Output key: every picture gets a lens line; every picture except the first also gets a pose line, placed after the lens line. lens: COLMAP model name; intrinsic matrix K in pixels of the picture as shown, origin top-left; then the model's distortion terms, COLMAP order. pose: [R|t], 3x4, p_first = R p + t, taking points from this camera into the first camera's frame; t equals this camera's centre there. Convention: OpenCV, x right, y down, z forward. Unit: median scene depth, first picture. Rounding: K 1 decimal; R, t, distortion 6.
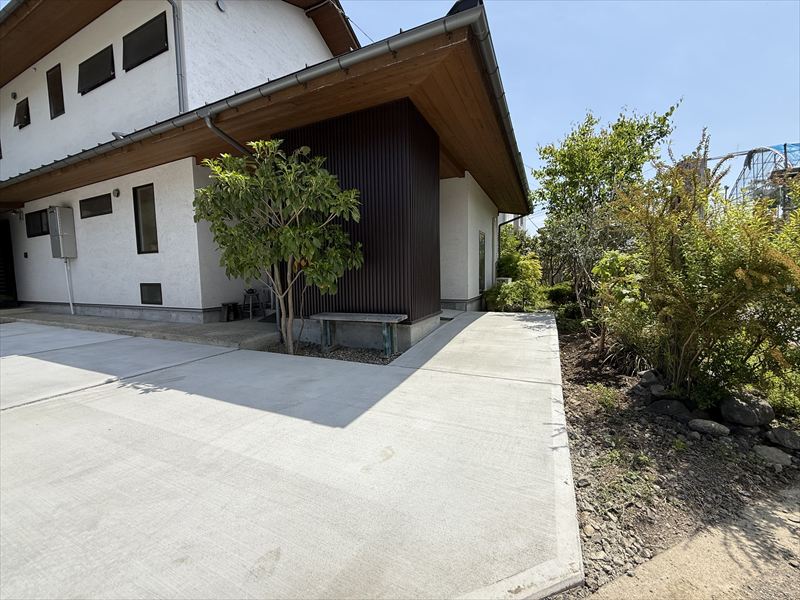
lens RADIAL K [[318.6, 0, 398.7], [0, 318.6, 299.4], [0, 0, 1]] dist [-0.000042, 0.000220]
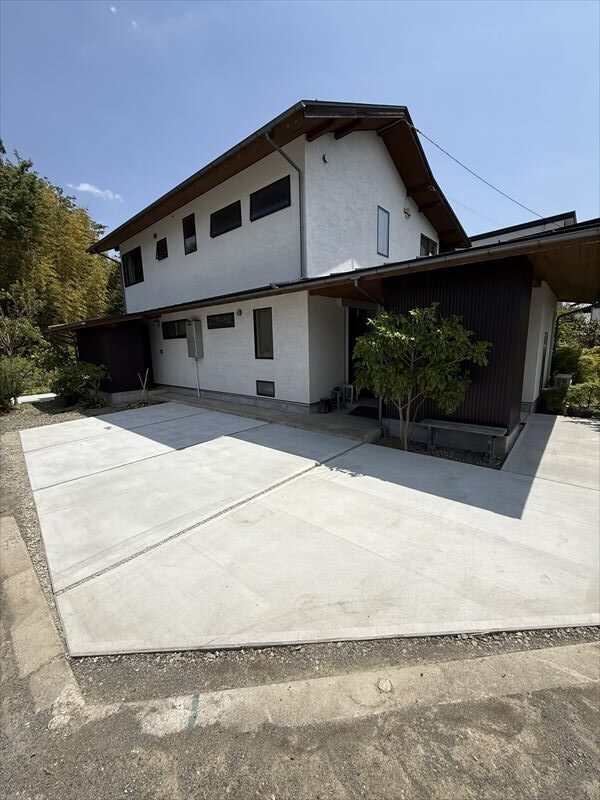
lens RADIAL K [[318.6, 0, 300.8], [0, 318.6, 397.9], [0, 0, 1]] dist [-0.000042, 0.000220]
pose [[0.960511, 0.042576, -0.274966, -0.395655], [-0.016439, 0.995181, 0.096670, -0.174032], [0.277756, -0.088333, 0.956582, -0.407510]]
